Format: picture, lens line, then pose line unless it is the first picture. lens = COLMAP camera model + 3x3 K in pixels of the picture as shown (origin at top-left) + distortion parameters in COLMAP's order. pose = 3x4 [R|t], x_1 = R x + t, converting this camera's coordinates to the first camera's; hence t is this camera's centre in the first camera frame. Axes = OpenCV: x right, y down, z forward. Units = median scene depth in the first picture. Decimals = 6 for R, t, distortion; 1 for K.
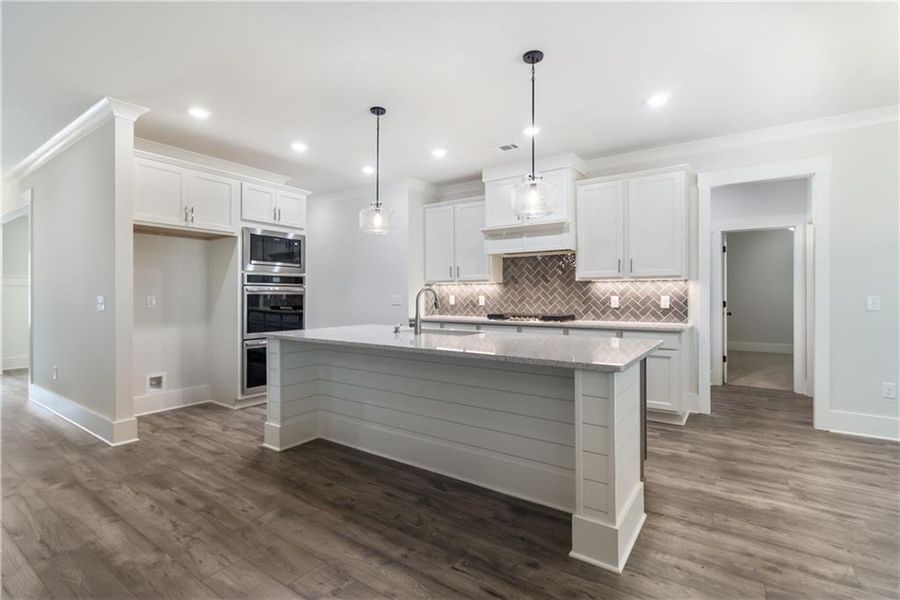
lens RADIAL K [[424.2, 0, 450.8], [0, 424.2, 293.8], [0, 0, 1]] dist [-0.002158, 0.002721]
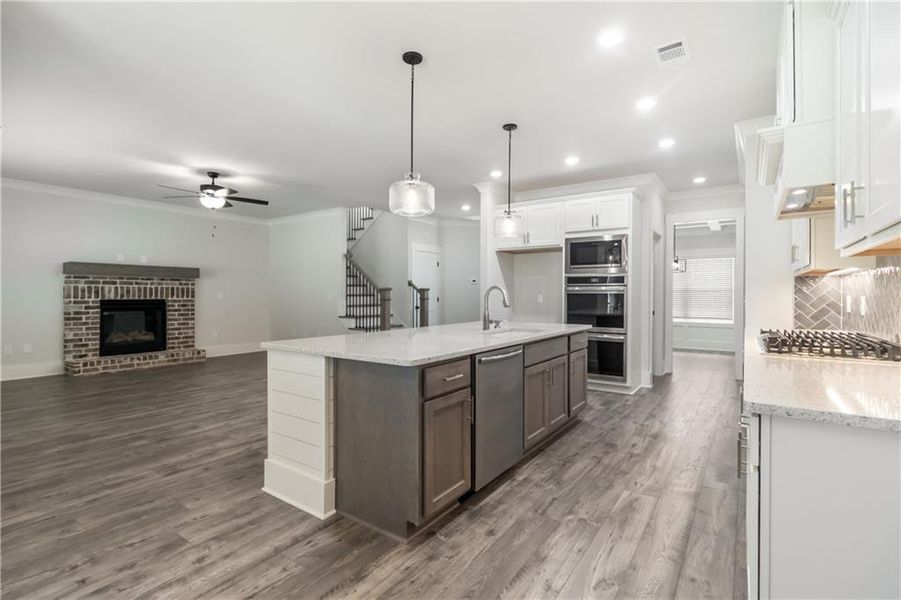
lens RADIAL K [[424.7, 0, 451.0], [0, 424.7, 299.8], [0, 0, 1]] dist [-0.002158, 0.002721]
pose [[-0.008011, 0.012851, -0.999885, 0.737089], [0.001745, 0.999916, 0.012837, 0.003089], [0.999966, -0.001642, -0.008032, 0.671702]]
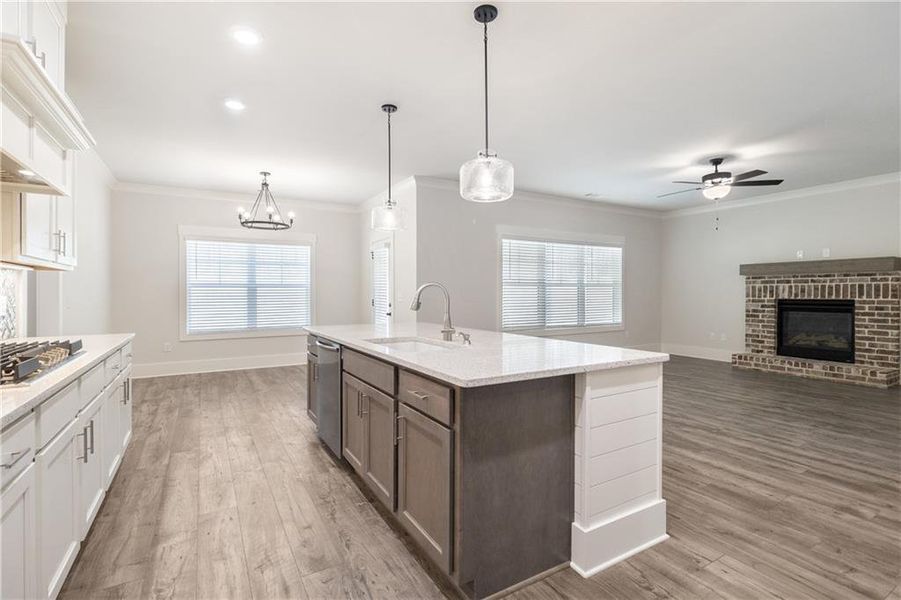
lens RADIAL K [[424.7, 0, 445.7], [0, 424.7, 291.6], [0, 0, 1]] dist [-0.002158, 0.002721]
pose [[-0.902968, 0.003149, 0.429696, -0.313508], [0.000342, 0.999978, -0.006610, 0.003637], [-0.429707, -0.005822, -0.902949, 1.277792]]
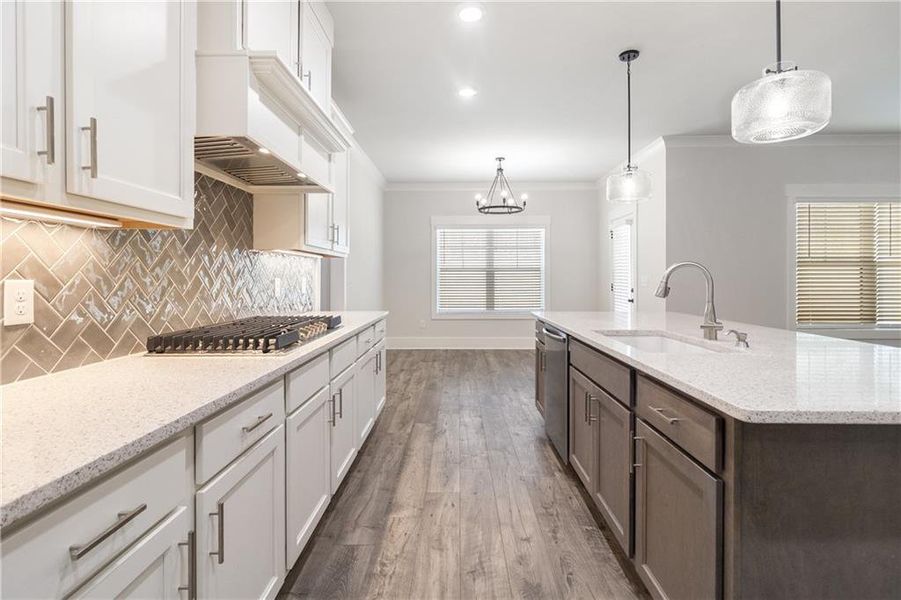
lens RADIAL K [[424.7, 0, 452.5], [0, 424.7, 277.7], [0, 0, 1]] dist [-0.002158, 0.002721]
pose [[-0.555371, 0.000630, 0.831602, -0.277518], [-0.001706, 0.999997, -0.001897, 0.005652], [-0.831601, -0.002472, -0.555369, 1.206251]]
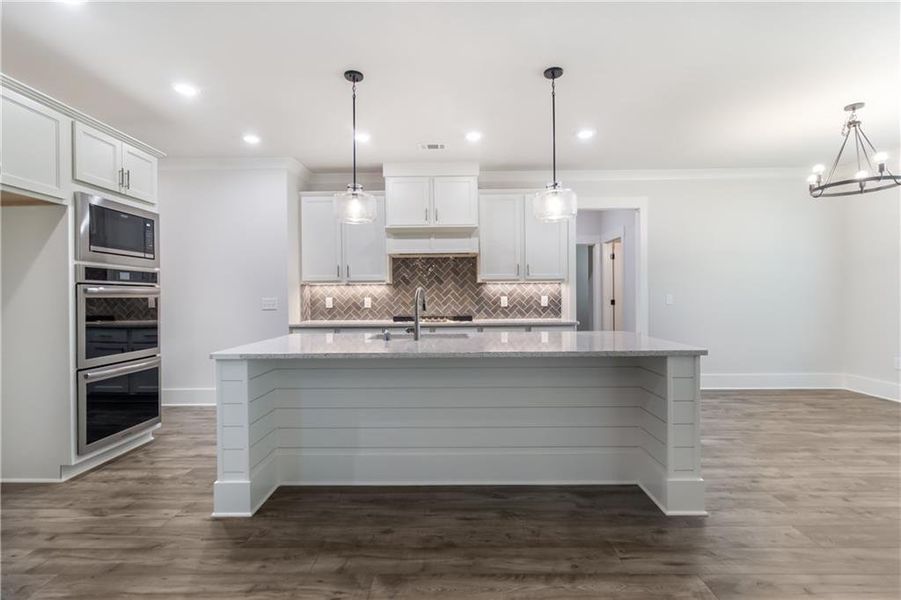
lens RADIAL K [[424.7, 0, 454.5], [0, 424.7, 295.8], [0, 0, 1]] dist [-0.002158, 0.002721]
pose [[0.825688, -0.006530, 0.564089, -0.379720], [0.006660, 0.999976, 0.001827, 0.000736], [-0.564088, 0.002248, 0.825712, 0.155932]]
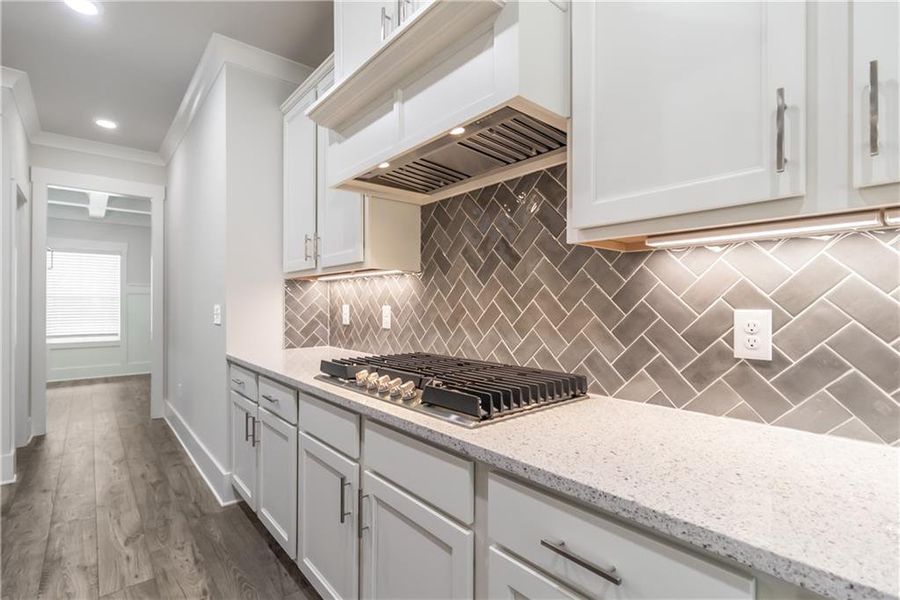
lens RADIAL K [[424.2, 0, 449.2], [0, 424.2, 305.3], [0, 0, 1]] dist [-0.002158, 0.002721]
pose [[0.966124, 0.004125, -0.258047, 0.307973], [-0.002965, 0.999984, 0.004885, 0.003210], [0.258063, -0.003954, 0.966120, 0.789393]]
